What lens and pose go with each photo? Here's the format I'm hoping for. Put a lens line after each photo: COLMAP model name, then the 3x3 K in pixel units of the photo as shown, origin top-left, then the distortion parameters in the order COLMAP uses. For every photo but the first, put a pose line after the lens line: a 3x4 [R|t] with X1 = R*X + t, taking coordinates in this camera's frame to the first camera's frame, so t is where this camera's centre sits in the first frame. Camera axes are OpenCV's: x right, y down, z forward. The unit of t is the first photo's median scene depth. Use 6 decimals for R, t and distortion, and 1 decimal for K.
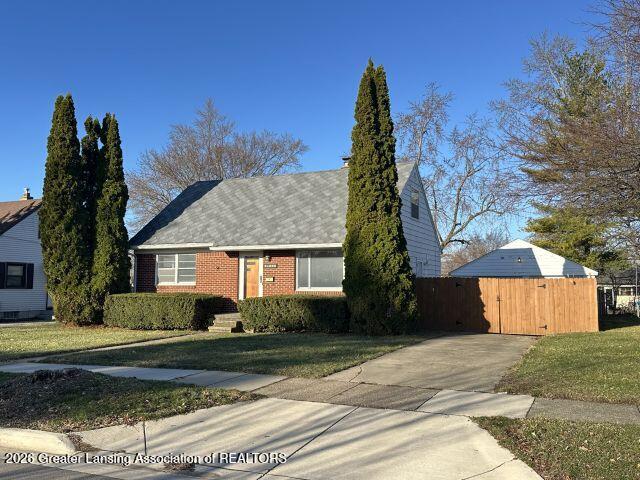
lens RADIAL K [[580.8, 0, 320.9], [0, 580.8, 242.1], [0, 0, 1]] dist [0.105961, 0.000000]
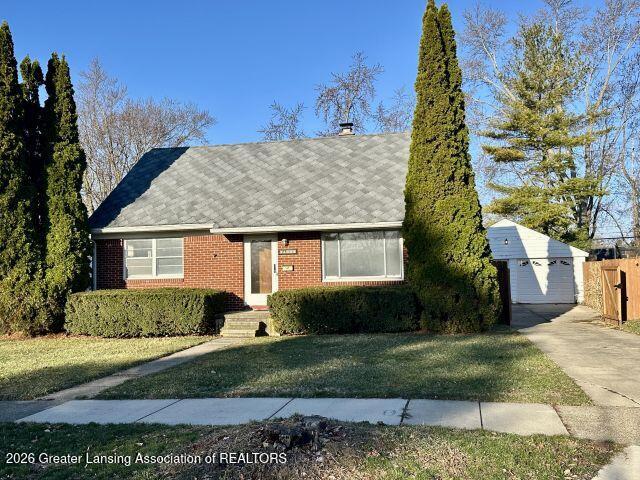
lens RADIAL K [[614.7, 0, 319.6], [0, 614.7, 237.7], [0, 0, 1]] dist [0.088935, 0.000000]
pose [[0.978324, -0.011419, 0.206765, -0.212735], [0.008303, 0.999839, 0.015931, 0.008132], [-0.206914, -0.013869, 0.978261, 0.152191]]
